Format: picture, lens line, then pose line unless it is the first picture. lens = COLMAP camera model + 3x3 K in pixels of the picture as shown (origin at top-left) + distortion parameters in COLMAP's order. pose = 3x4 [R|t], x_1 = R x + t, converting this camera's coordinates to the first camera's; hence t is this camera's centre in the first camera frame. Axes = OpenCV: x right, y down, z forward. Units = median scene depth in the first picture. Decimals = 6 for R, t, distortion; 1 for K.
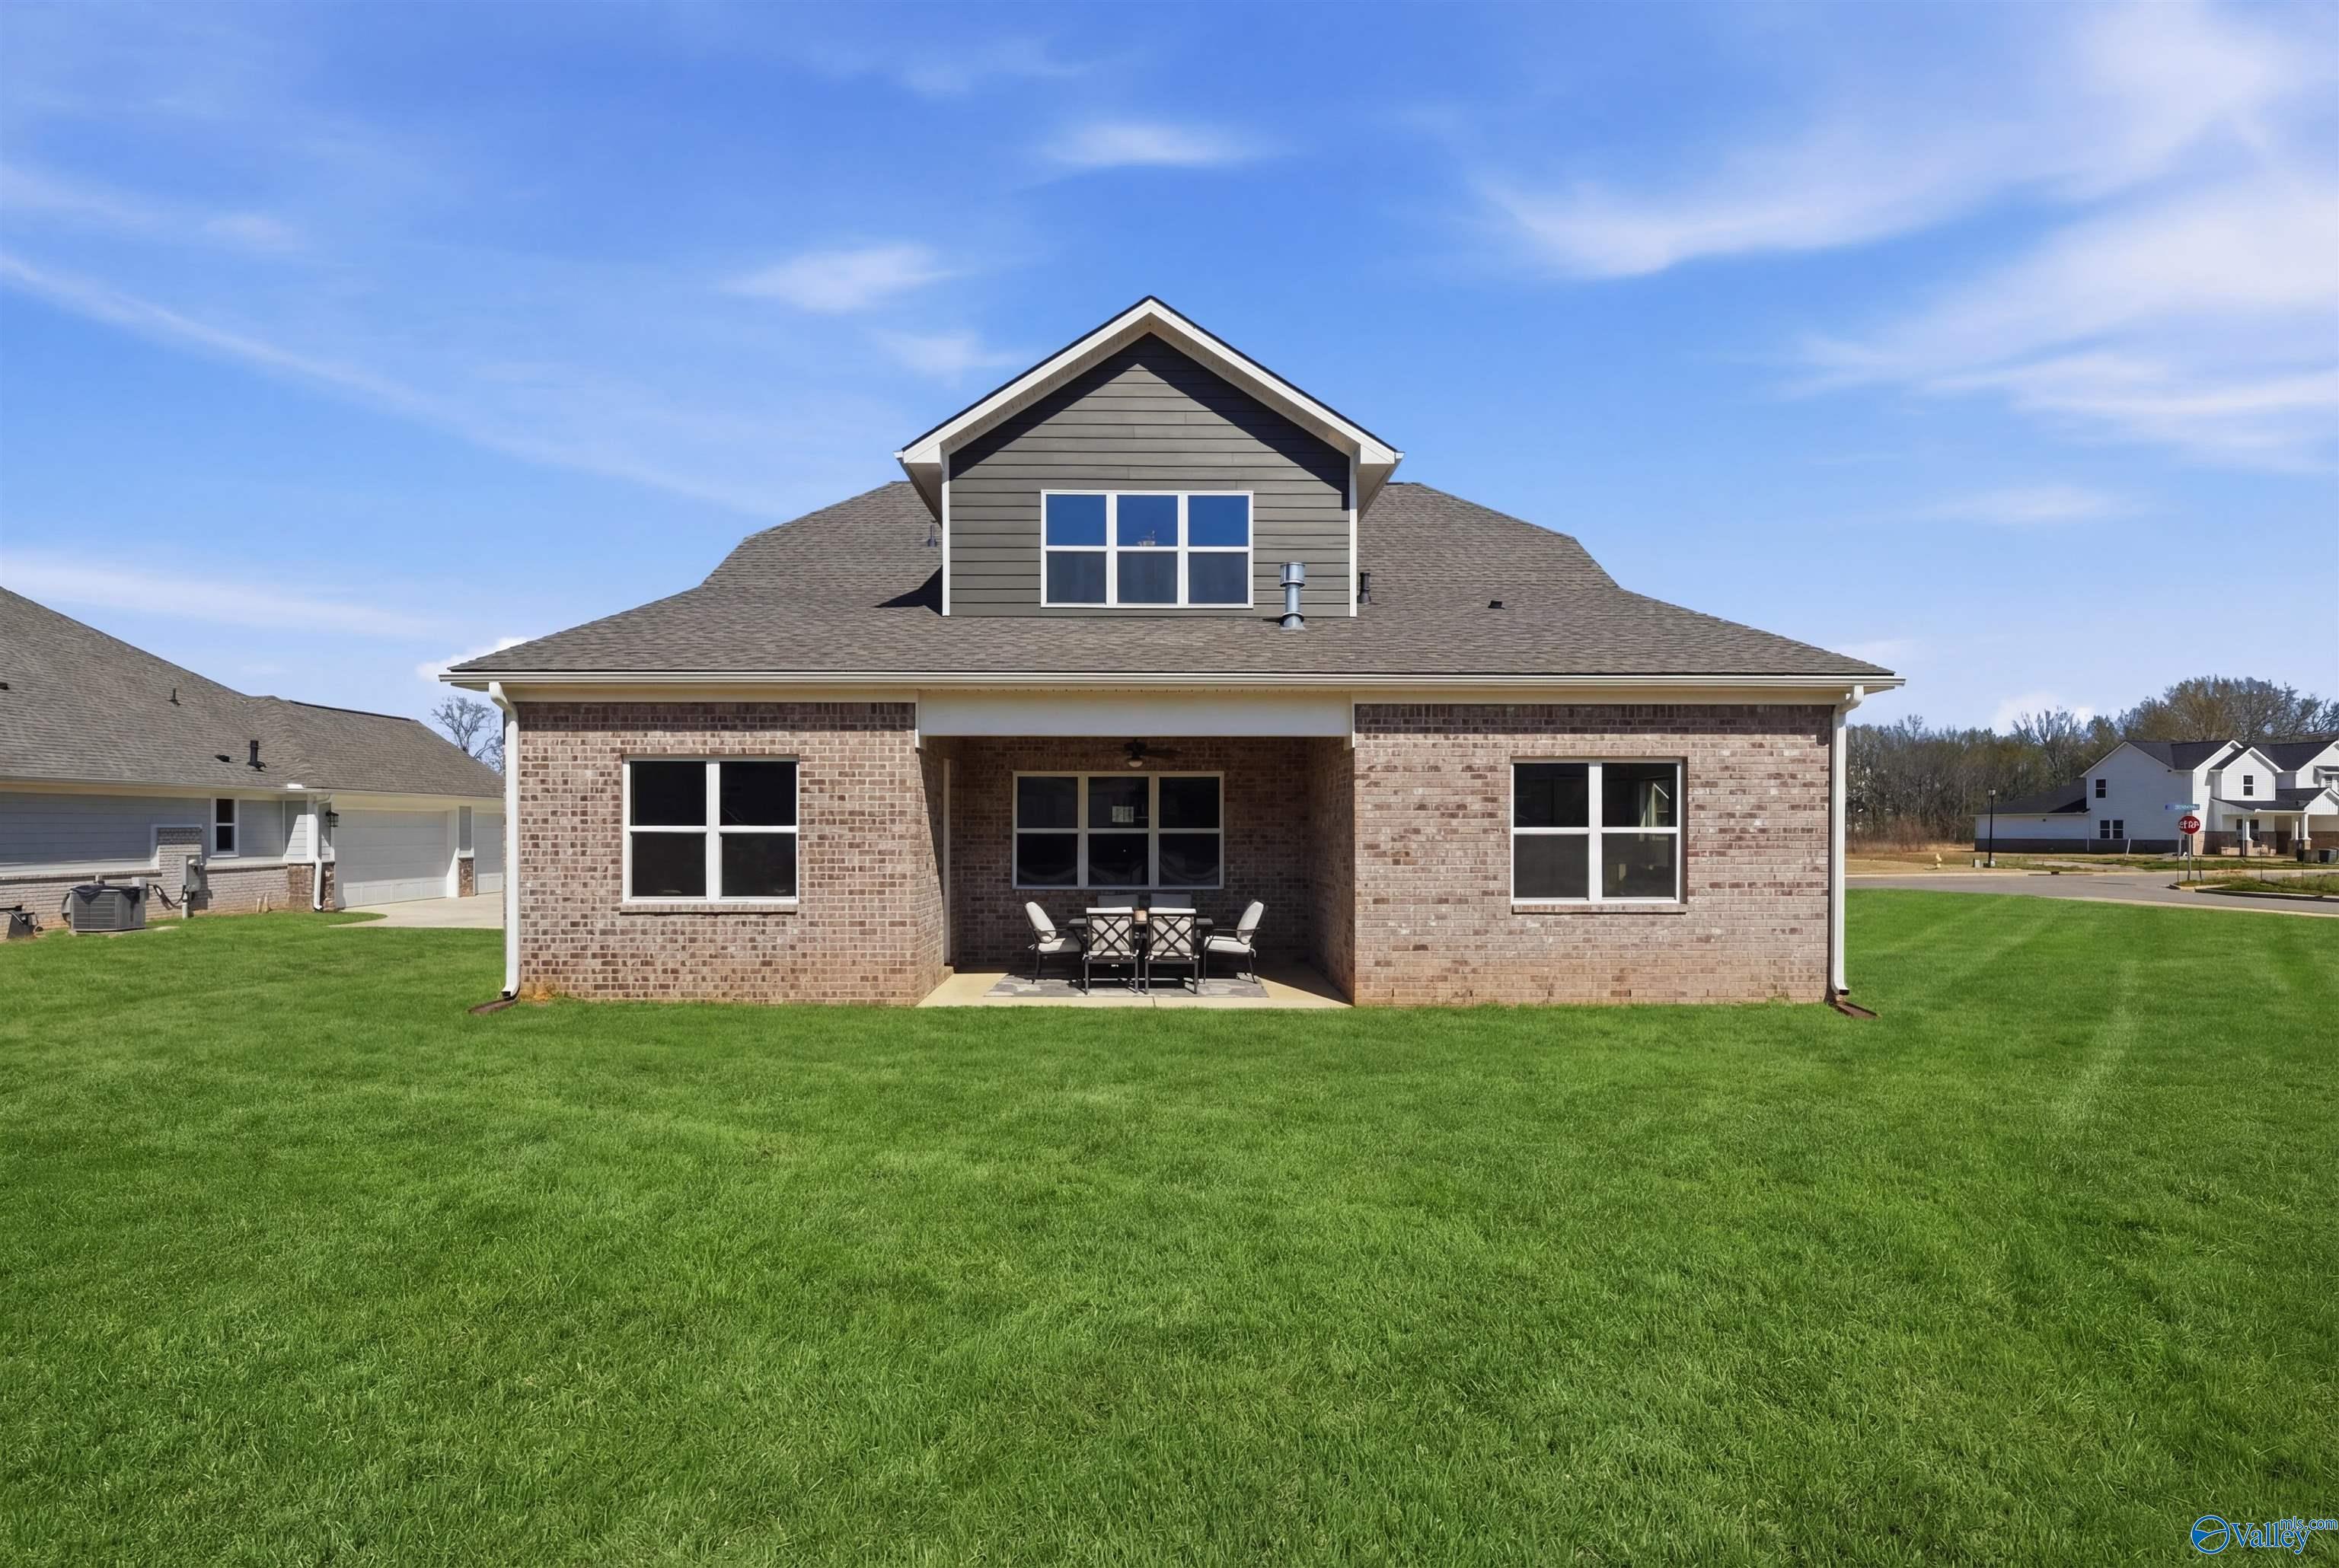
lens RADIAL K [[1158.0, 0, 1179.4], [0, 1158.0, 818.4], [0, 0, 1]] dist [-0.004619, -0.000341]
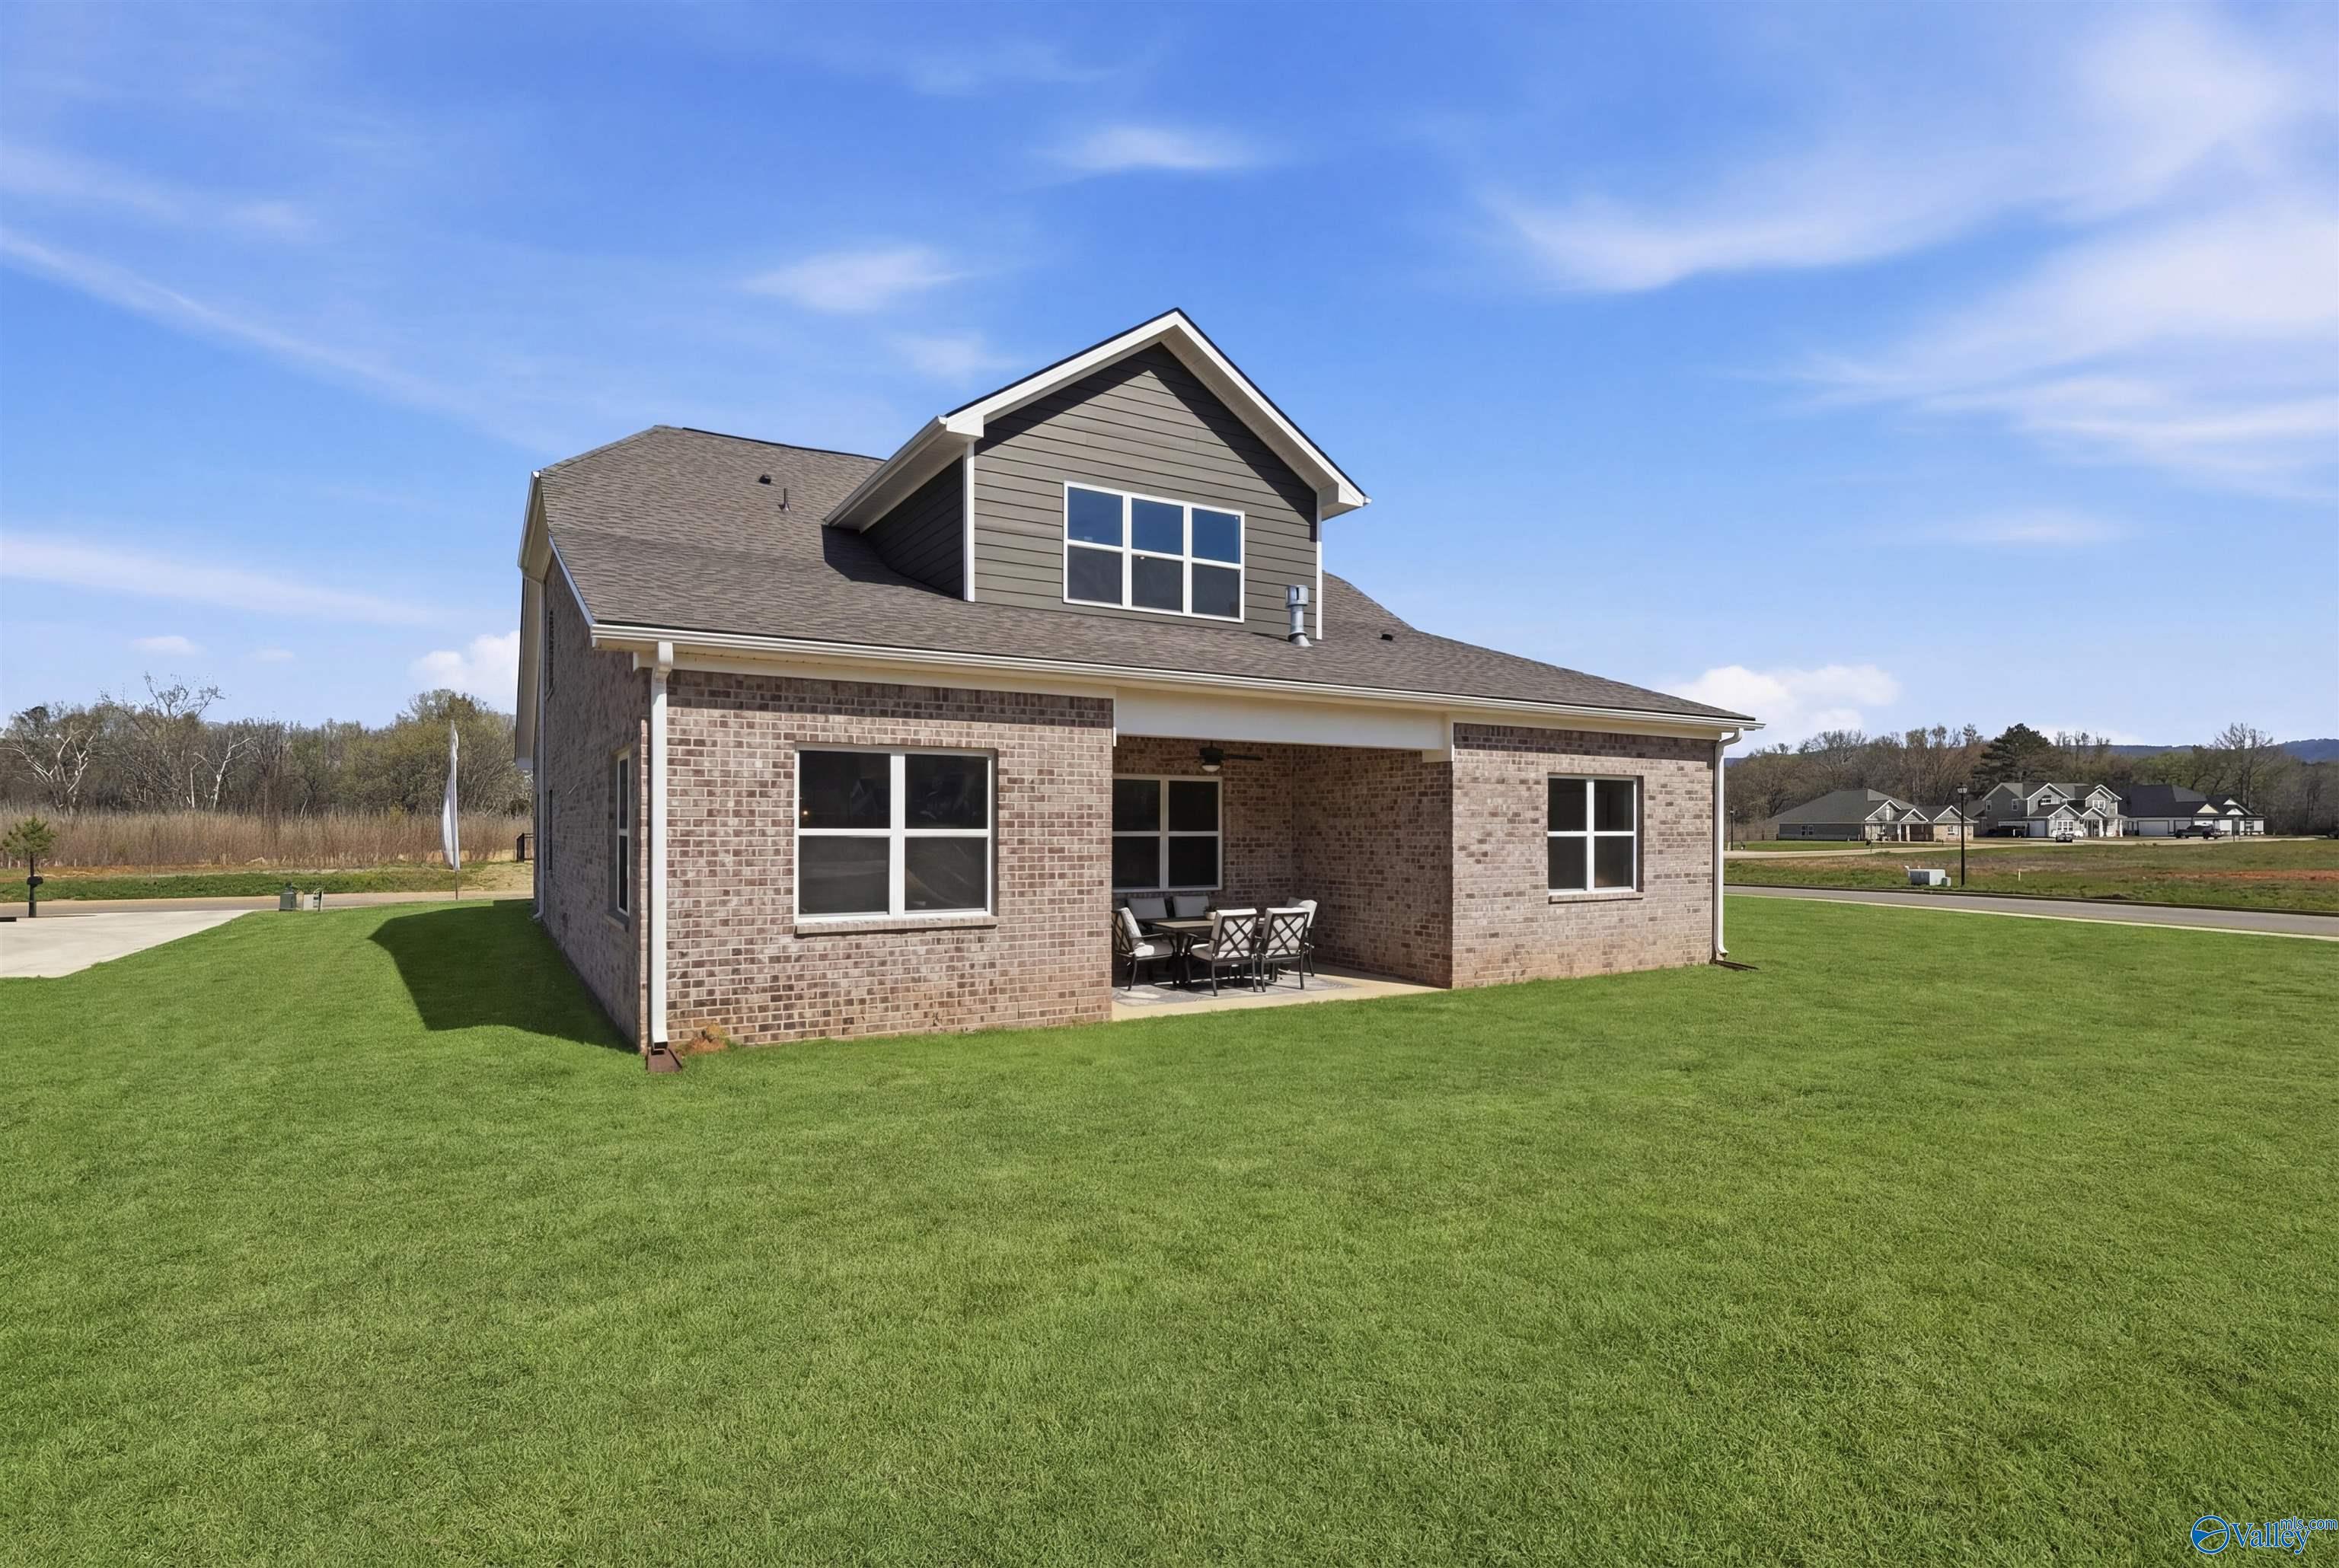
lens RADIAL K [[1158.0, 0, 1187.7], [0, 1158.0, 798.5], [0, 0, 1]] dist [-0.004619, -0.000341]
pose [[0.864895, 0.015242, 0.501721, -0.636241], [-0.004954, 0.999749, -0.021831, 0.001743], [-0.501928, 0.016396, 0.864754, 0.147048]]
